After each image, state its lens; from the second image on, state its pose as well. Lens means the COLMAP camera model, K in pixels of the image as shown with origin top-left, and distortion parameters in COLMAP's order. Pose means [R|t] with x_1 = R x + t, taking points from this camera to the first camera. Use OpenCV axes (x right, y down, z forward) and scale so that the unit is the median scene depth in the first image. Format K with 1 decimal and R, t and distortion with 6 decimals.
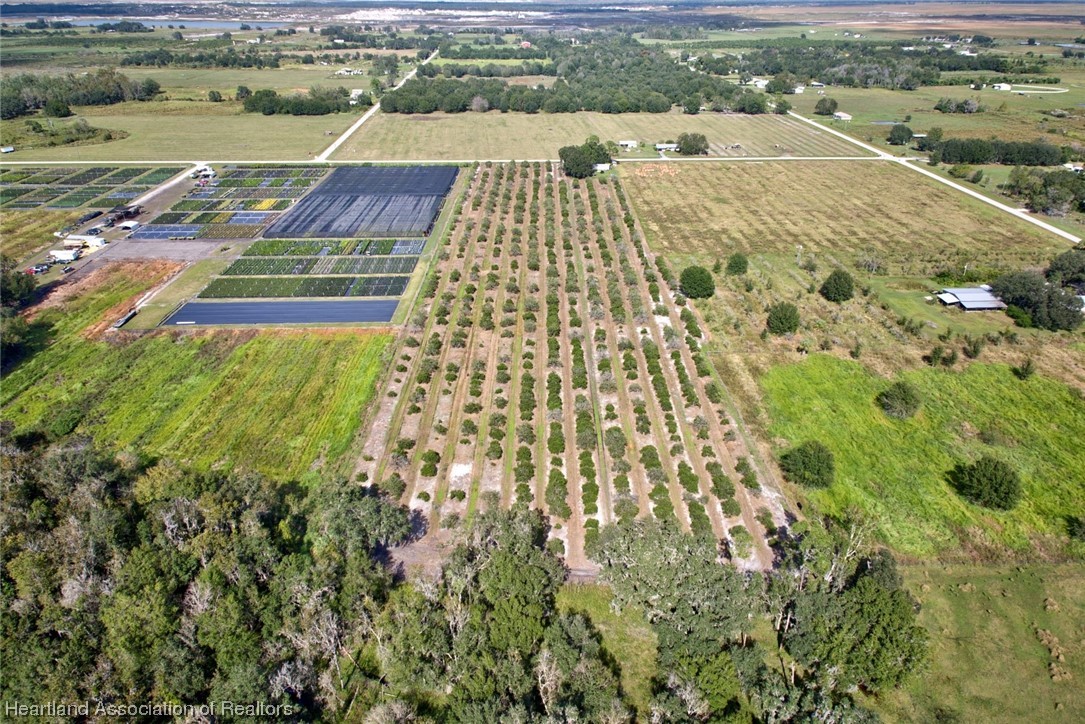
lens RADIAL K [[723.6, 0, 544.8], [0, 723.6, 362.9], [0, 0, 1]] dist [0.062899, -0.031777]
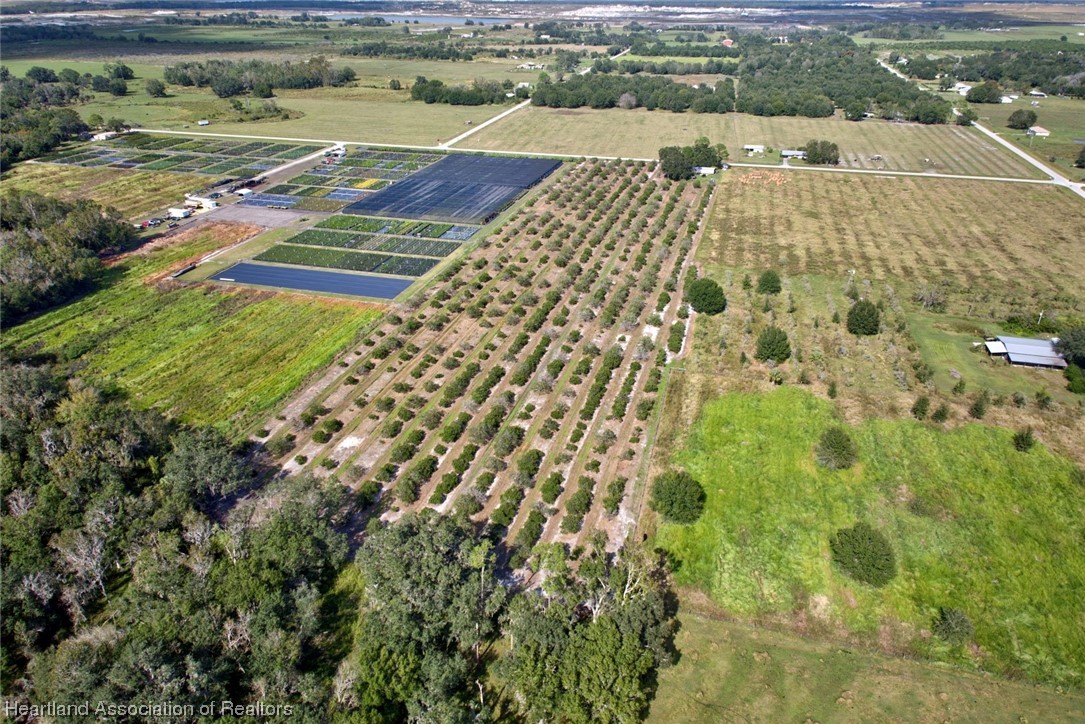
lens RADIAL K [[723.6, 0, 539.9], [0, 723.6, 365.1], [0, 0, 1]] dist [0.062899, -0.031777]
pose [[0.957007, 0.137336, -0.255493, 0.219141], [-0.135872, 0.990449, 0.023460, -0.013041], [0.256274, 0.012263, 0.966526, 0.031119]]
